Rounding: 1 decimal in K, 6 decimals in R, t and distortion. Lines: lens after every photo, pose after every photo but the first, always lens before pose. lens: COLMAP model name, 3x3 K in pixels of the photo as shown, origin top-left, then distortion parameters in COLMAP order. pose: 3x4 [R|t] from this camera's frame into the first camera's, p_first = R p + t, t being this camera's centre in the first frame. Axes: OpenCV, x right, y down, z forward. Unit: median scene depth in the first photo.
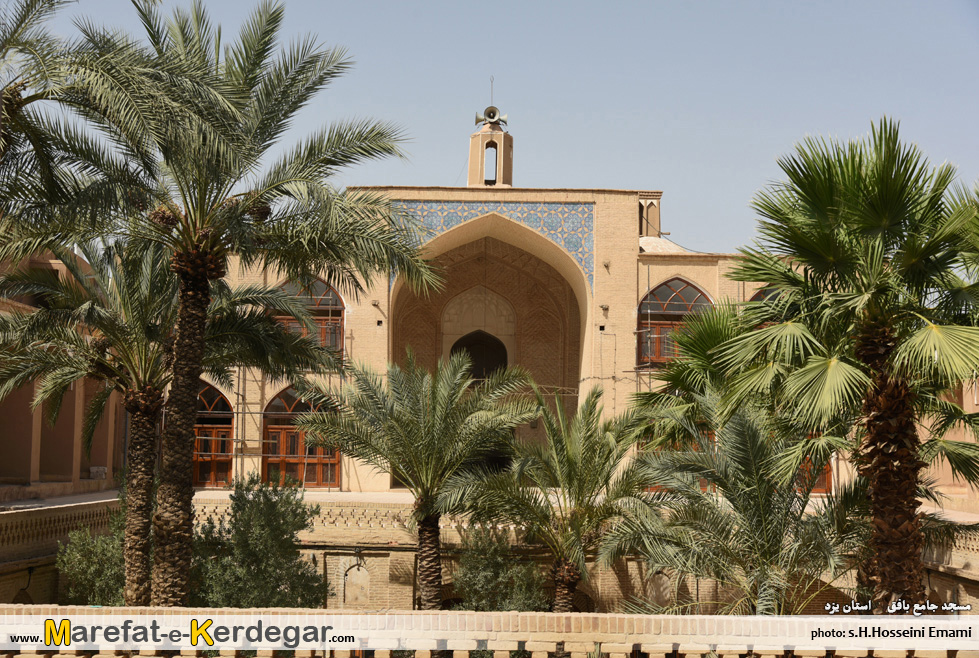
lens RADIAL K [[1460.1, 0, 485.4], [0, 1460.1, 292.4], [0, 0, 1]] dist [-0.020203, 0.000000]
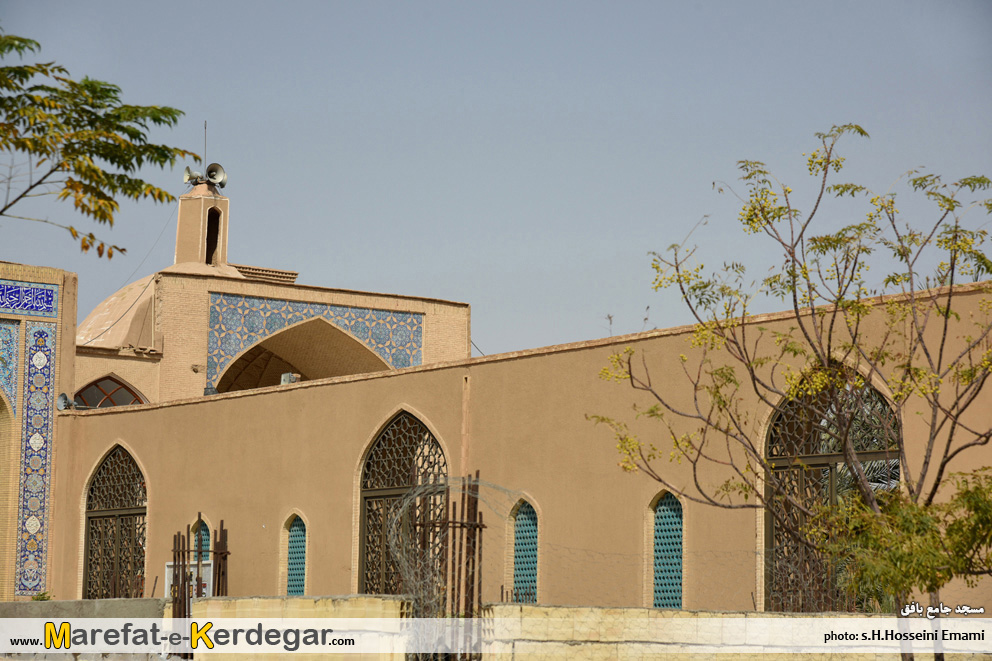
lens RADIAL K [[2657.5, 0, 493.1], [0, 2657.5, 330.6], [0, 0, 1]] dist [-0.096358, 0.000000]
pose [[0.826109, 0.068755, 0.559300, -0.745124], [-0.070770, 0.997329, -0.018072, -0.027050], [-0.559049, -0.024653, 0.828768, -0.286209]]
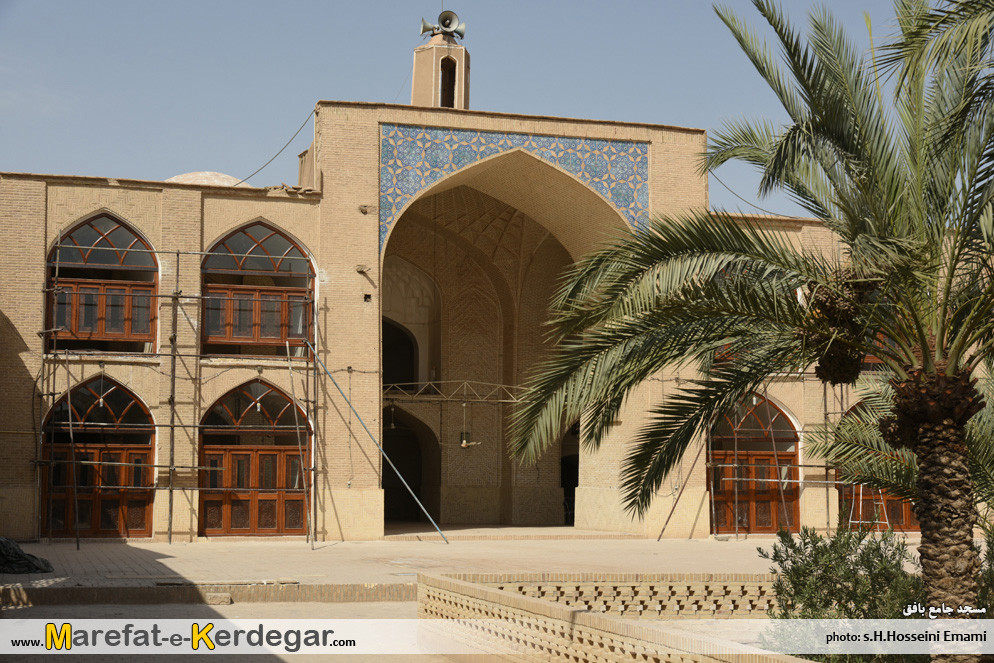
lens RADIAL K [[1631.5, 0, 484.9], [0, 1631.5, 306.7], [0, 0, 1]] dist [0.014856, 0.000000]
pose [[0.956757, 0.023476, 0.289941, -0.242218], [-0.025659, 0.999664, 0.003731, 0.020684], [-0.289756, -0.011009, 0.957037, 0.234170]]
